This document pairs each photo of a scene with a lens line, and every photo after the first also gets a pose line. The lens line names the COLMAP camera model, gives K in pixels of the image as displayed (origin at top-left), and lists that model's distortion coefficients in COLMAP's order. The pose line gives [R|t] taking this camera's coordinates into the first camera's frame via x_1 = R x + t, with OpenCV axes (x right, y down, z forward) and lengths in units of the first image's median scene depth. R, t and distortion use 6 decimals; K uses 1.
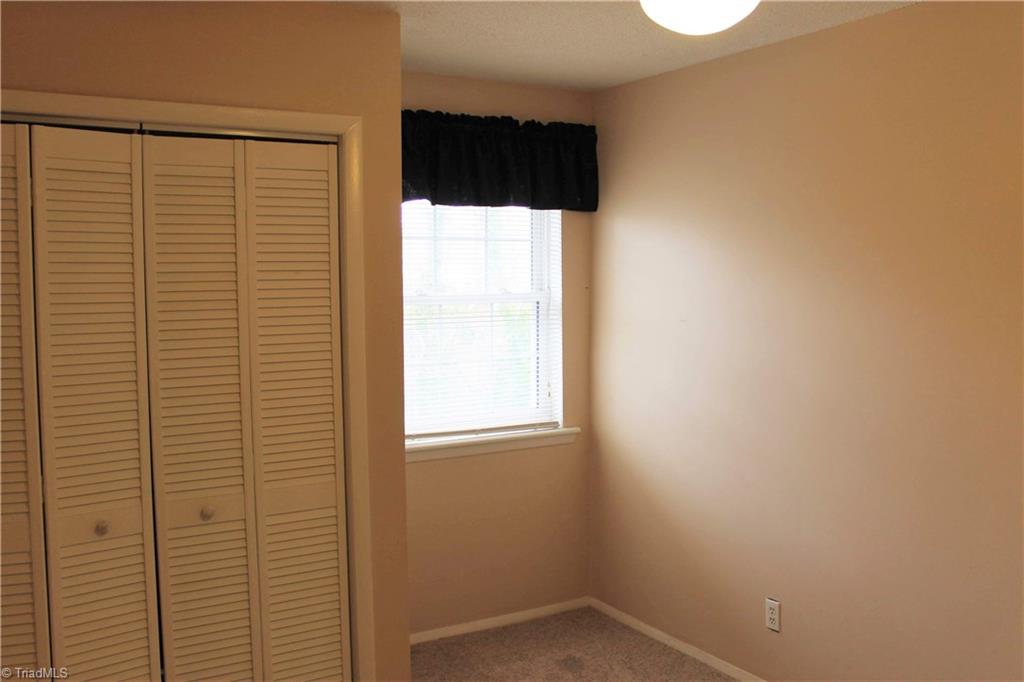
lens RADIAL K [[902.0, 0, 523.3], [0, 902.0, 341.1], [0, 0, 1]] dist [-0.153331, 0.138413]
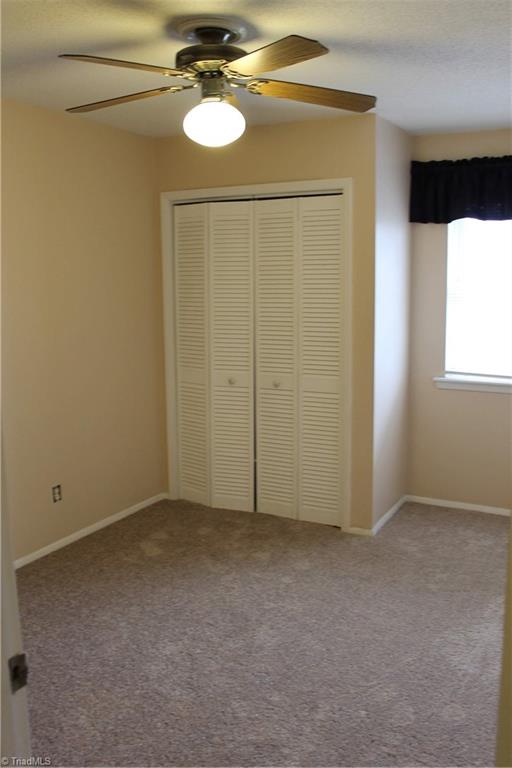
lens RADIAL K [[676.5, 0, 256.0], [0, 676.5, 384.0], [0, 0, 1]] dist [-0.153331, 0.138413]
pose [[0.495105, 0.111529, -0.861645, 0.833680], [-0.059062, 0.993753, 0.094692, 0.042905], [0.866823, 0.004008, 0.498600, 0.155023]]
